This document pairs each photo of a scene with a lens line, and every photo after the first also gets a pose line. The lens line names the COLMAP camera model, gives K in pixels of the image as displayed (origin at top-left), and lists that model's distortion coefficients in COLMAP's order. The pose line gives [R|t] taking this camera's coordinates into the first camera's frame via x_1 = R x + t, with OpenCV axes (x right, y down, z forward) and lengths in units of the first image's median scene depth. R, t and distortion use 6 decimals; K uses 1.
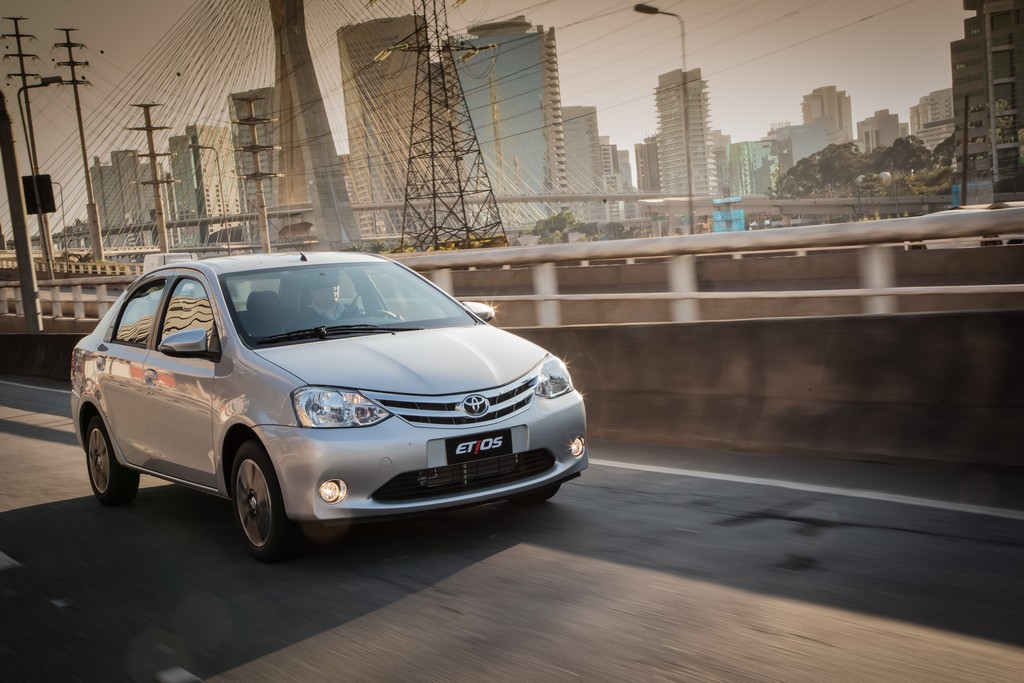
lens RADIAL K [[1366.8, 0, 512.0], [0, 1366.8, 341.5], [0, 0, 1]] dist [0.121633, 0.003692]
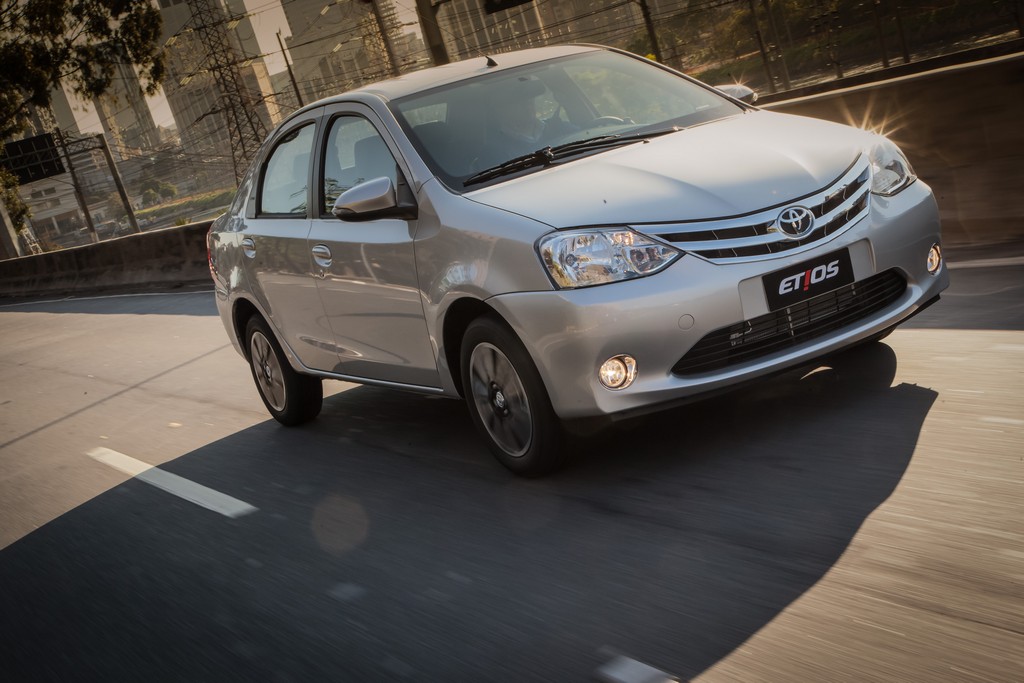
lens RADIAL K [[1509.5, 0, 512.0], [0, 1509.5, 341.5], [0, 0, 1]] dist [0.133783, 0.064031]
pose [[0.984235, -0.146346, -0.099323, -0.100886], [0.156498, 0.982235, 0.103548, 0.004206], [0.082404, -0.117459, 0.989653, 0.218557]]
